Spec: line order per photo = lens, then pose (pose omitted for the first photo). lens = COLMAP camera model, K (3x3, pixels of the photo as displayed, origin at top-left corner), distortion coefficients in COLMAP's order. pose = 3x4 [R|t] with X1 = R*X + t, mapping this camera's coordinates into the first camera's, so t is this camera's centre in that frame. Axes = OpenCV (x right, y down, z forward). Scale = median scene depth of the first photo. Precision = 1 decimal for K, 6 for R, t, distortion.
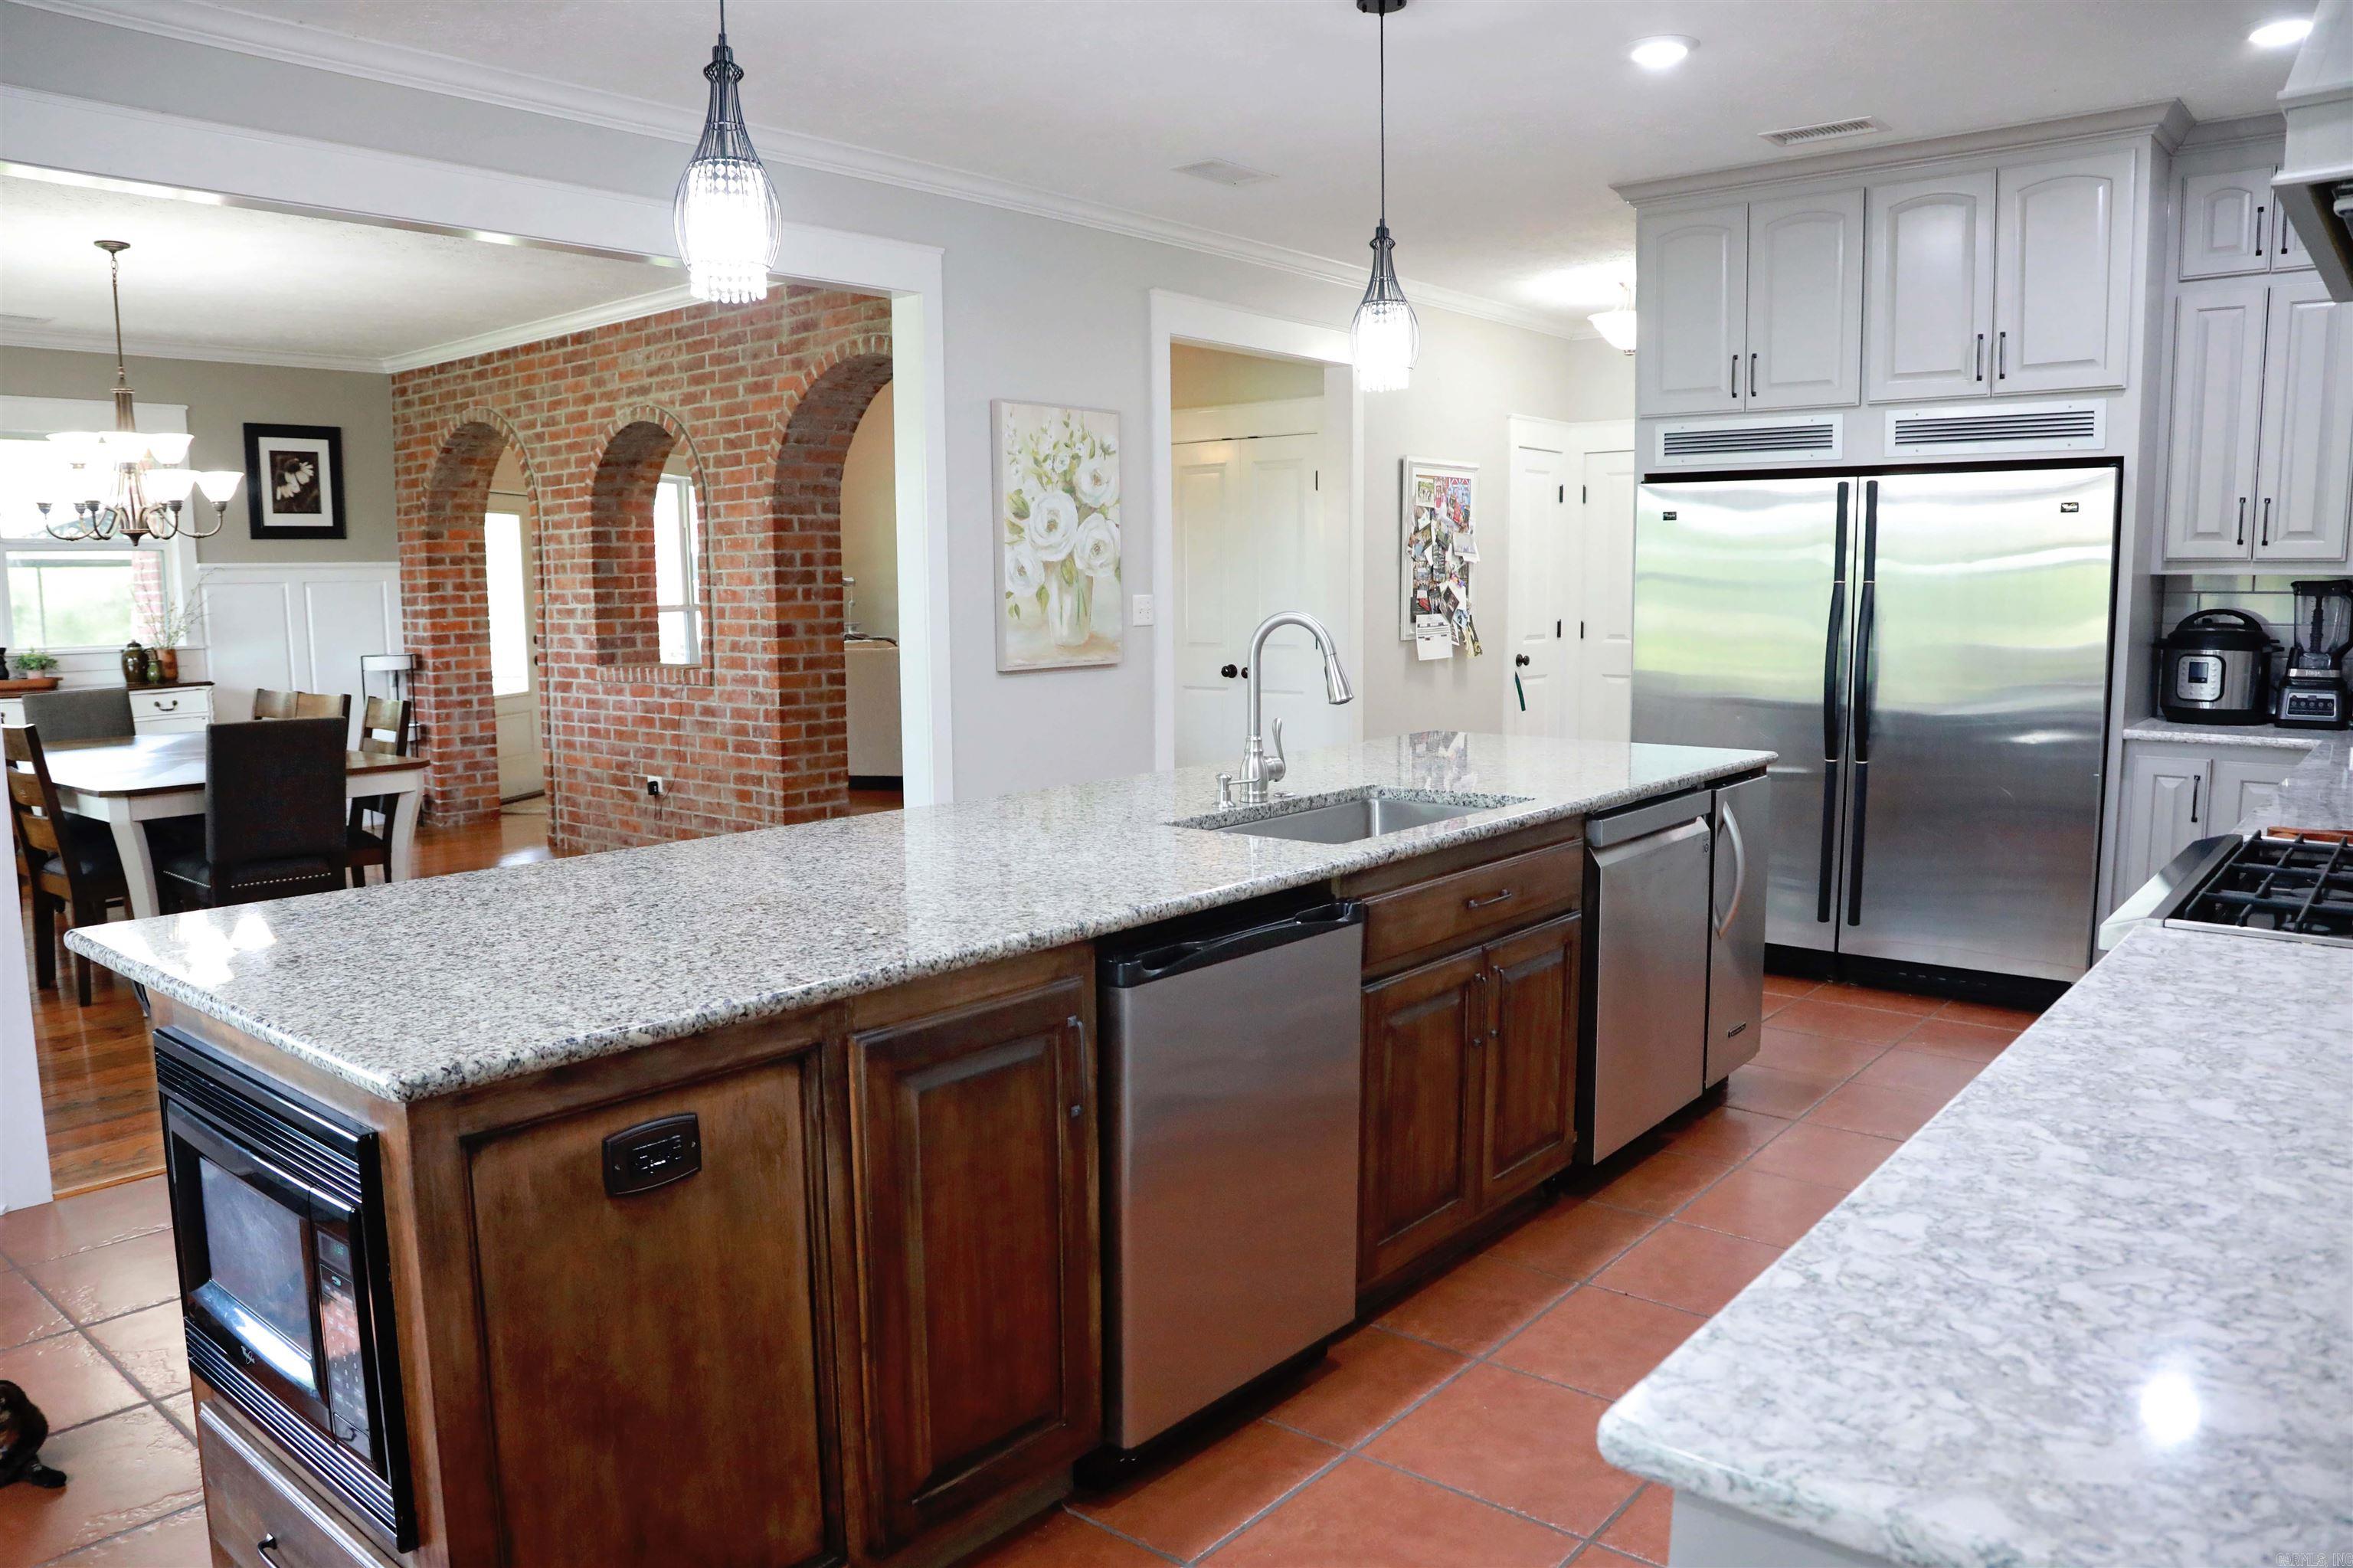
lens RADIAL K [[1627.7, 0, 1171.3], [0, 1627.7, 792.3], [0, 0, 1]] dist [-0.132809, 0.084841]
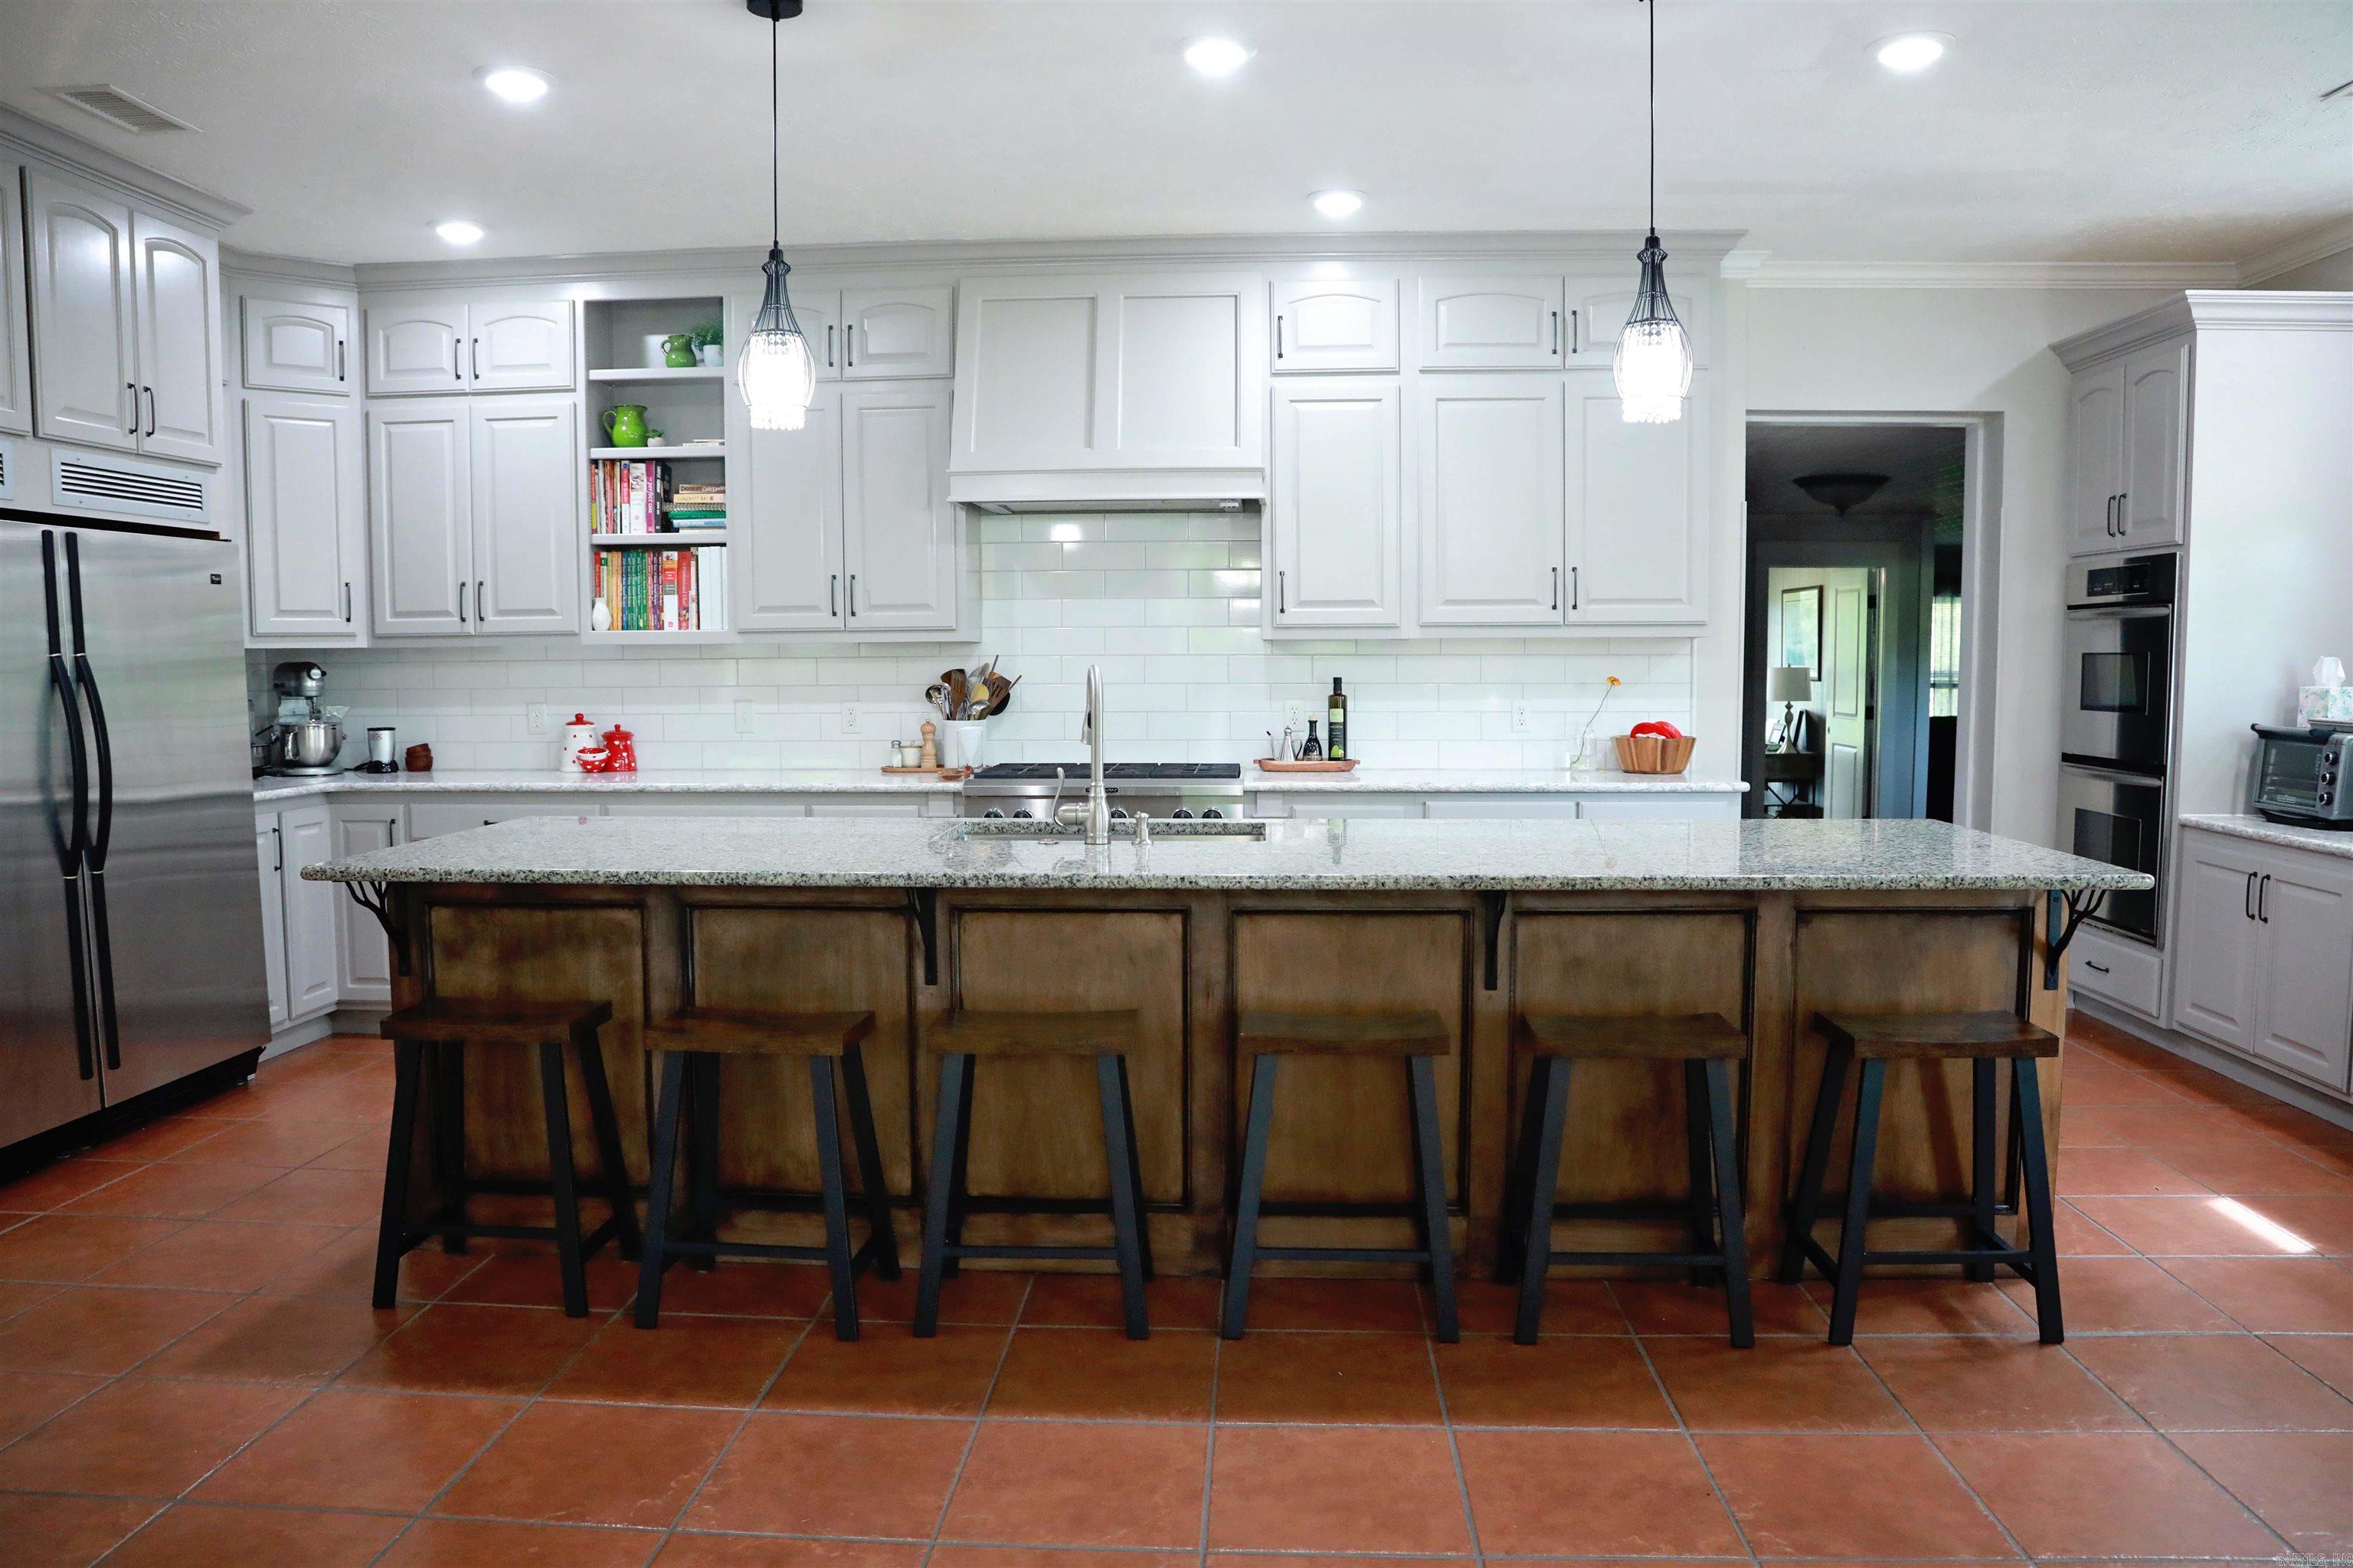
lens RADIAL K [[1627.7, 0, 1171.3], [0, 1627.7, 792.3], [0, 0, 1]] dist [-0.132809, 0.084841]
pose [[-0.591987, -0.057032, 0.803927, -0.579557], [0.114494, 0.981425, 0.153933, -0.128646], [-0.797773, 0.183171, -0.574461, 1.082815]]
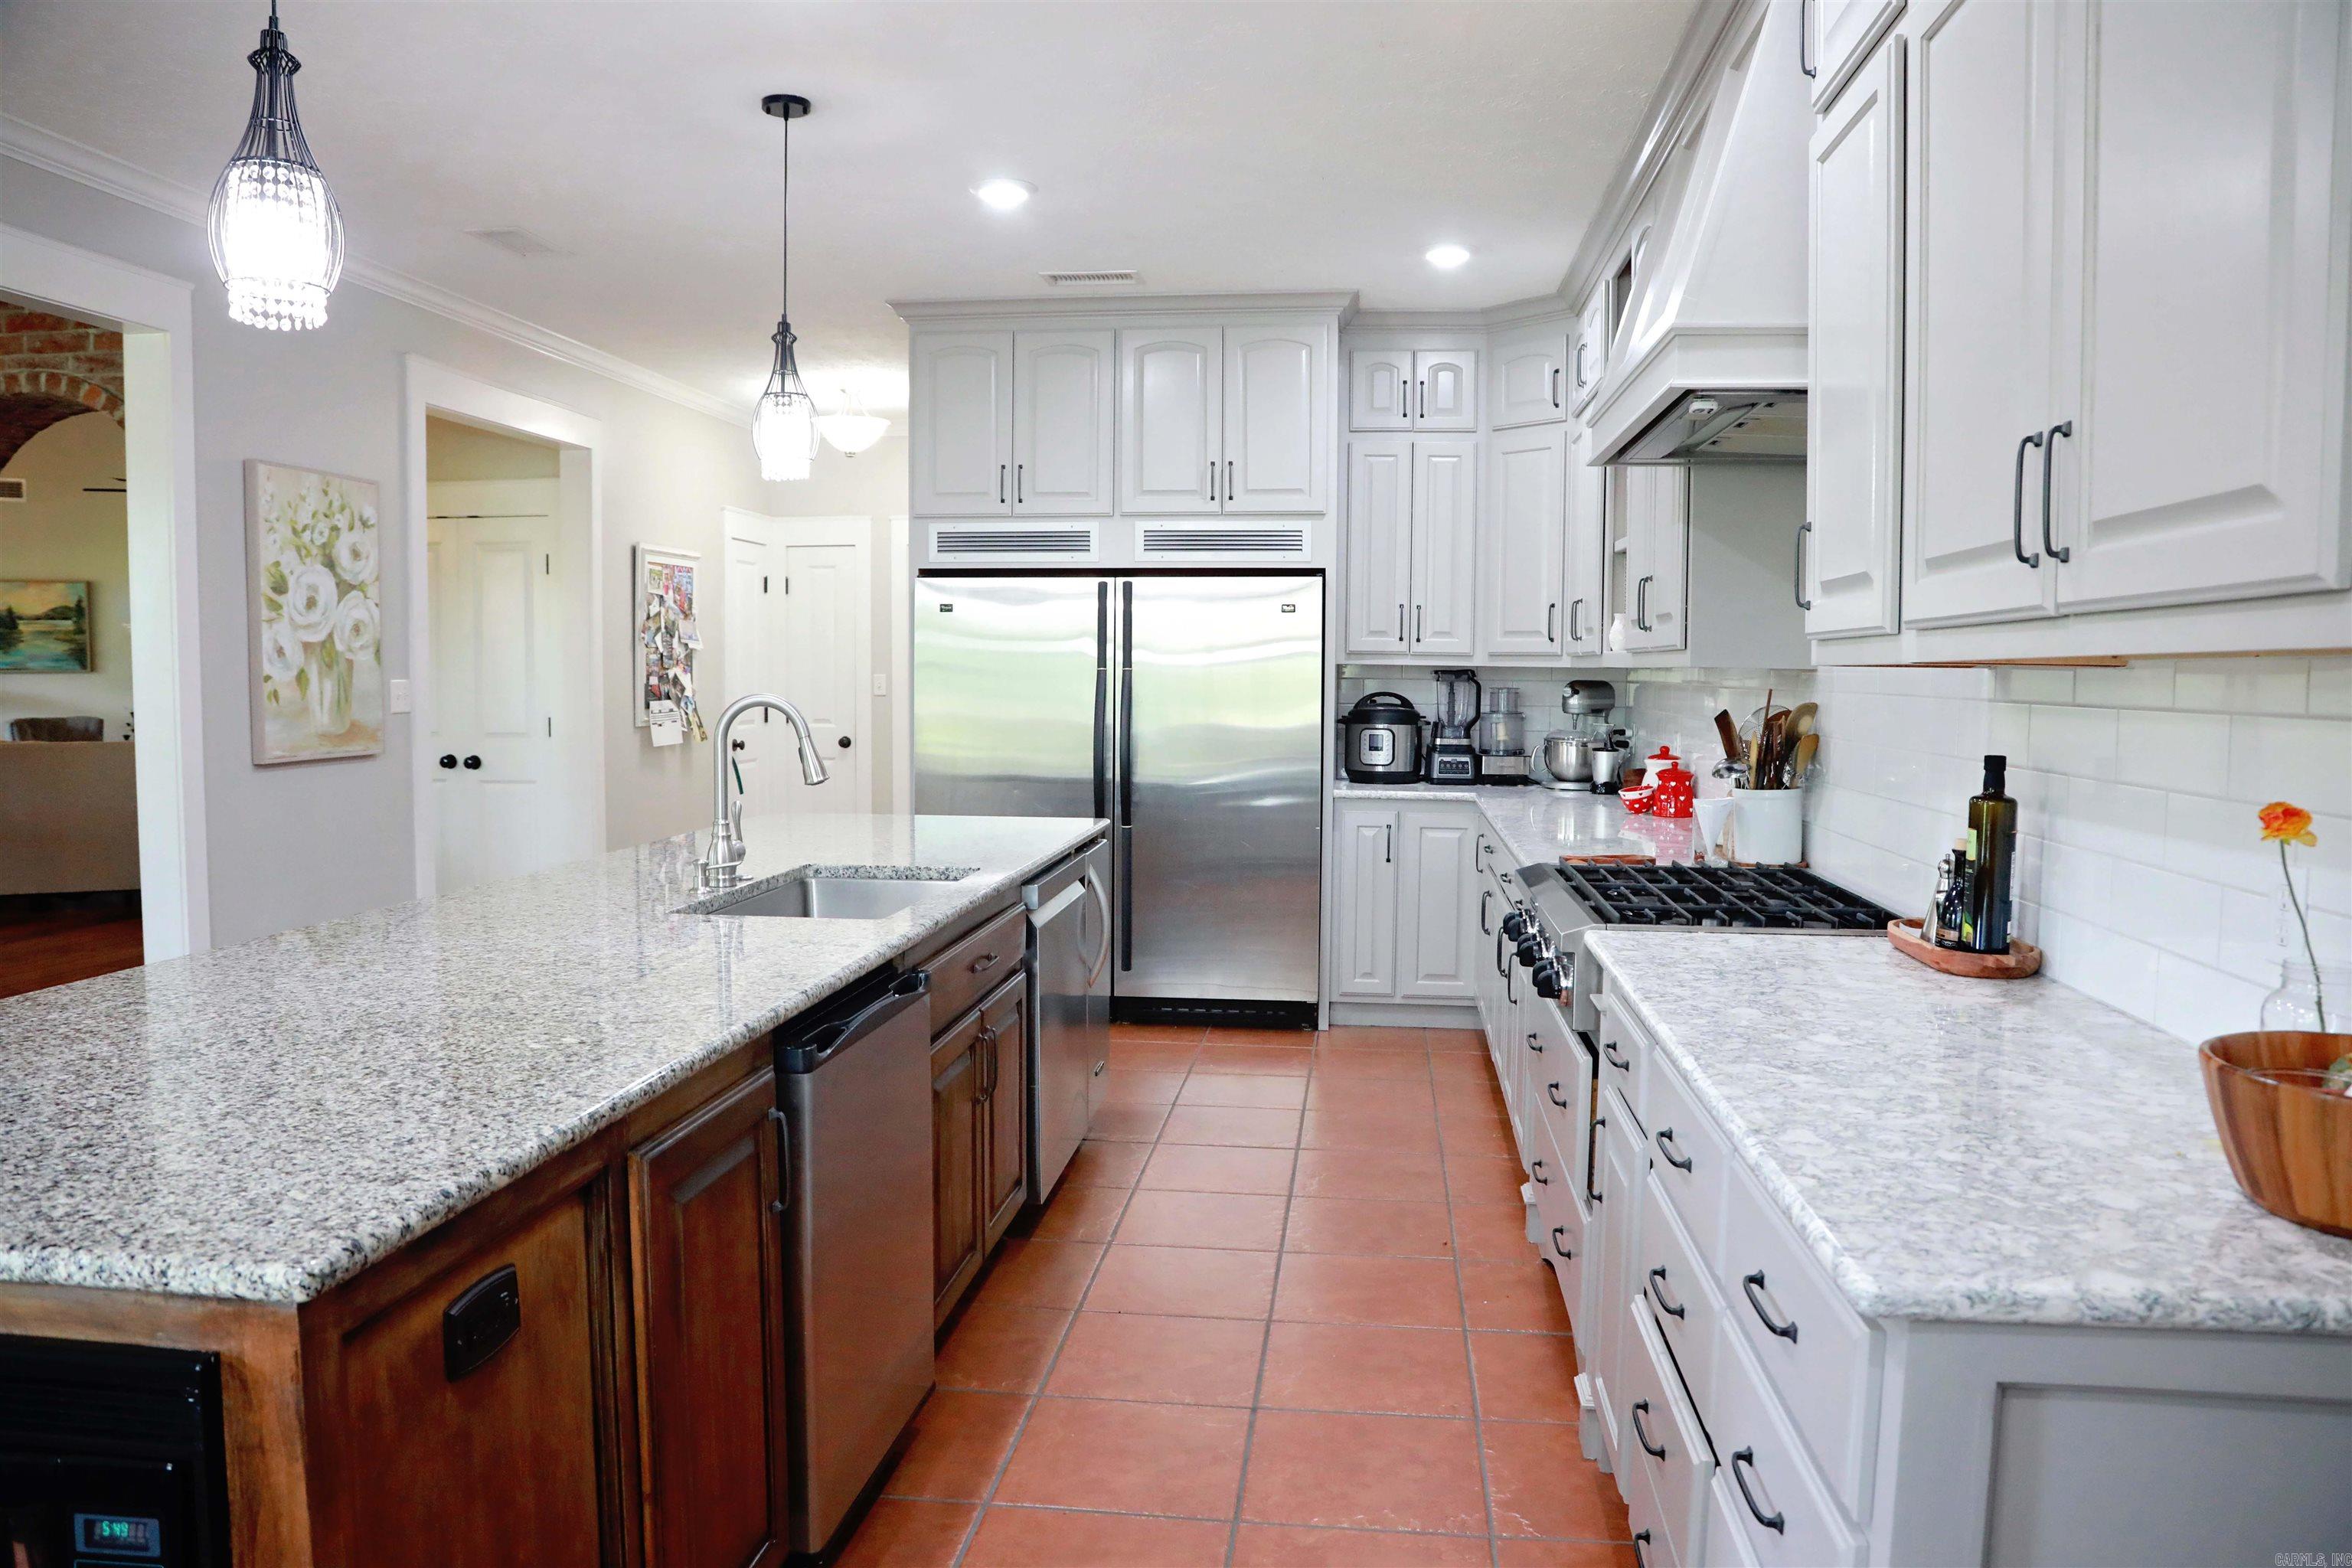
lens RADIAL K [[1576.7, 0, 1176.0], [0, 1576.7, 784.0], [0, 0, 1]] dist [-0.128985, 0.073516]
pose [[0.837597, -0.025021, 0.545715, -0.162255], [0.056525, 0.997558, -0.041021, -0.001248], [-0.543356, 0.065206, 0.836966, 0.037531]]
